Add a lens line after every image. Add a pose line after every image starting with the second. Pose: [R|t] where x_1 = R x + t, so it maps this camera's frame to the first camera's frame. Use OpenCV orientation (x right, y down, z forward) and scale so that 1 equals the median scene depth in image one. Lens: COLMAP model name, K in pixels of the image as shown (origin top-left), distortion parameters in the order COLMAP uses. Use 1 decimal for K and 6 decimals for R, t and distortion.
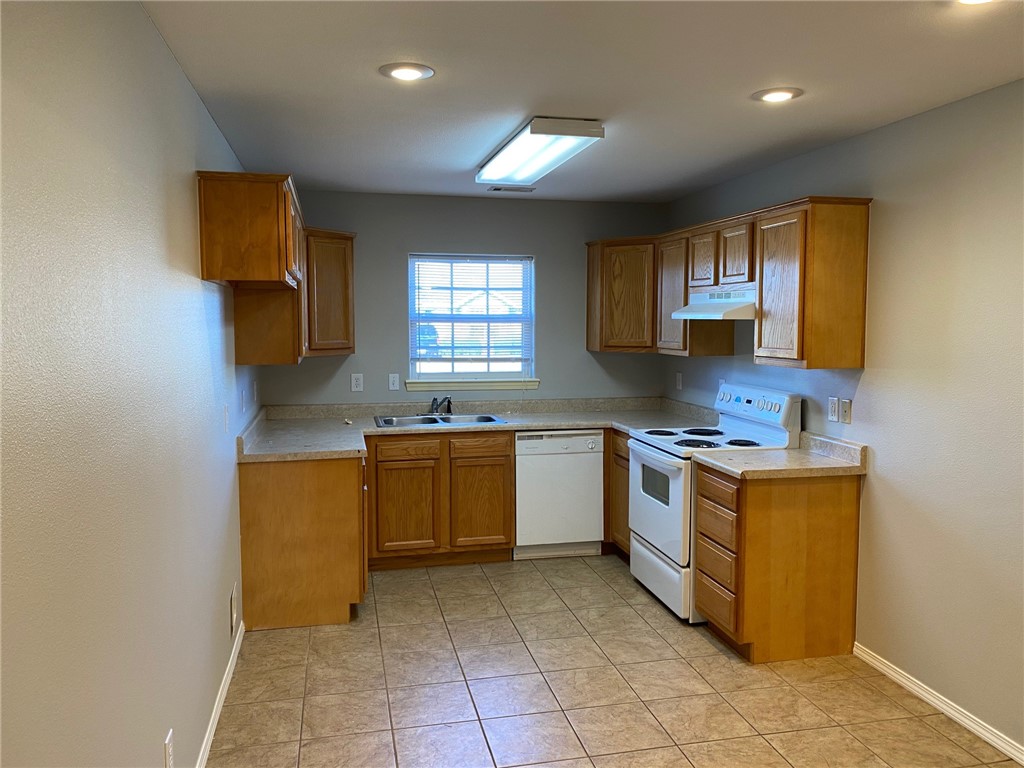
lens RADIAL K [[776.8, 0, 515.9], [0, 776.8, 380.2], [0, 0, 1]] dist [0.044677, -0.062822]
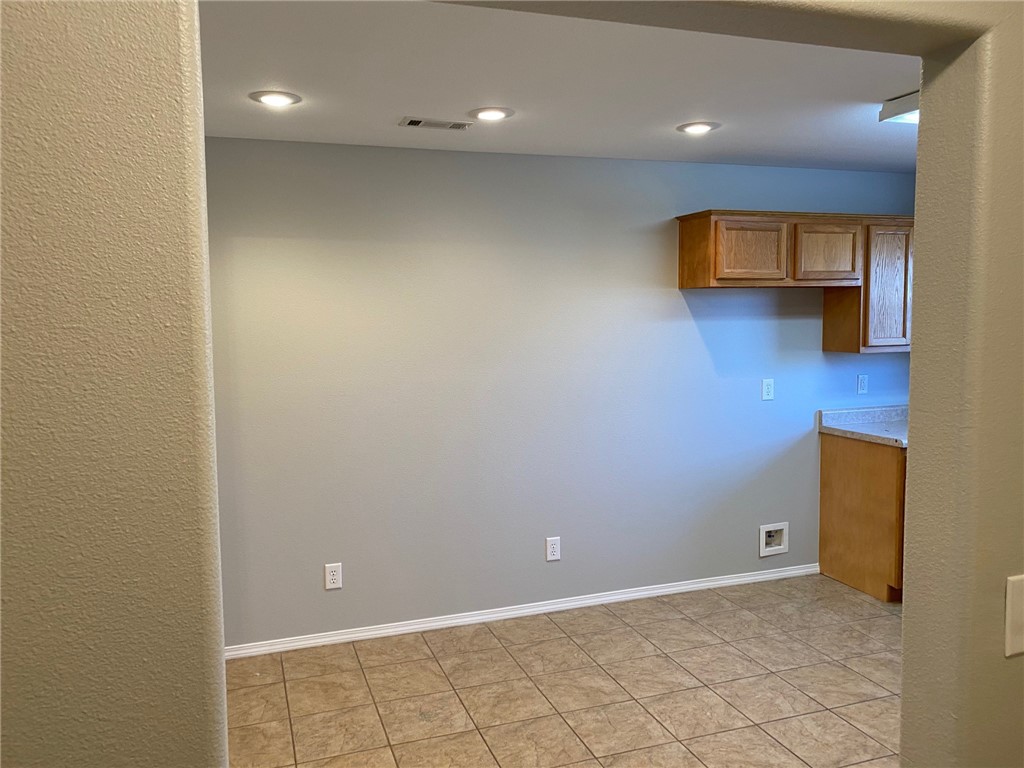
lens RADIAL K [[776.8, 0, 512.7], [0, 776.8, 378.0], [0, 0, 1]] dist [0.044677, -0.062822]
pose [[0.116538, 0.074472, -0.990390, 0.750423], [-0.065762, 0.995575, 0.067124, -0.026501], [0.991007, 0.057308, 0.120920, 0.361128]]
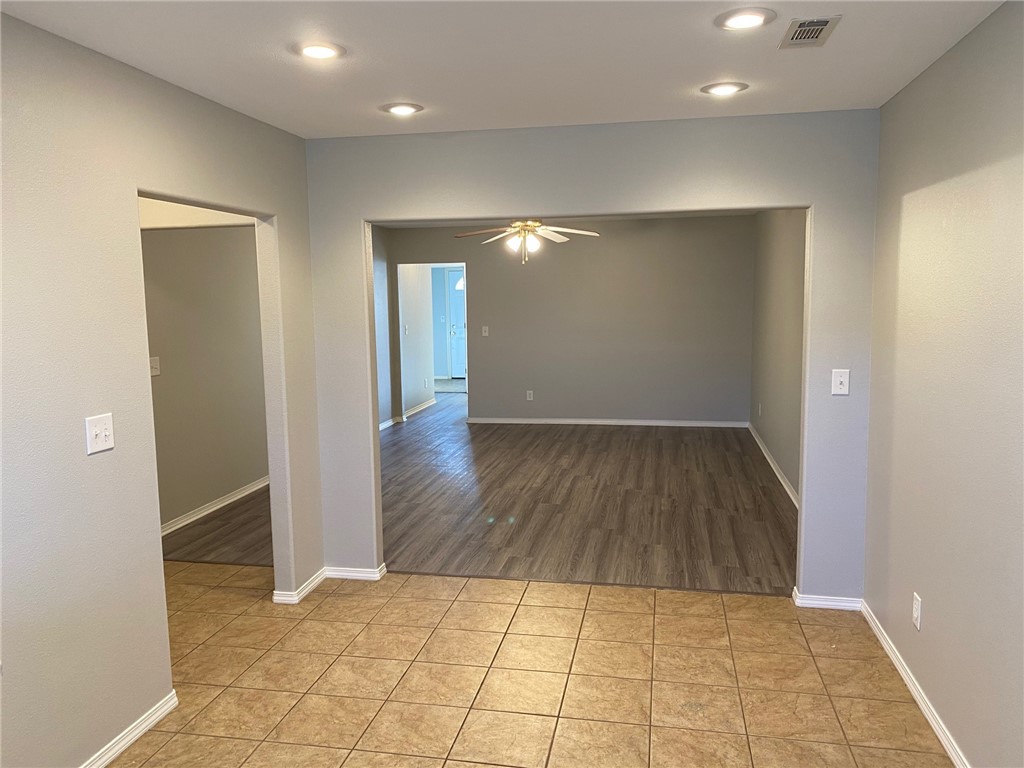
lens RADIAL K [[776.8, 0, 490.3], [0, 776.8, 375.8], [0, 0, 1]] dist [0.044677, -0.062822]
pose [[-0.907304, -0.031271, 0.419310, -0.123205], [0.049774, 0.982231, 0.180954, -0.090479], [-0.417518, 0.185051, -0.889626, 1.073623]]
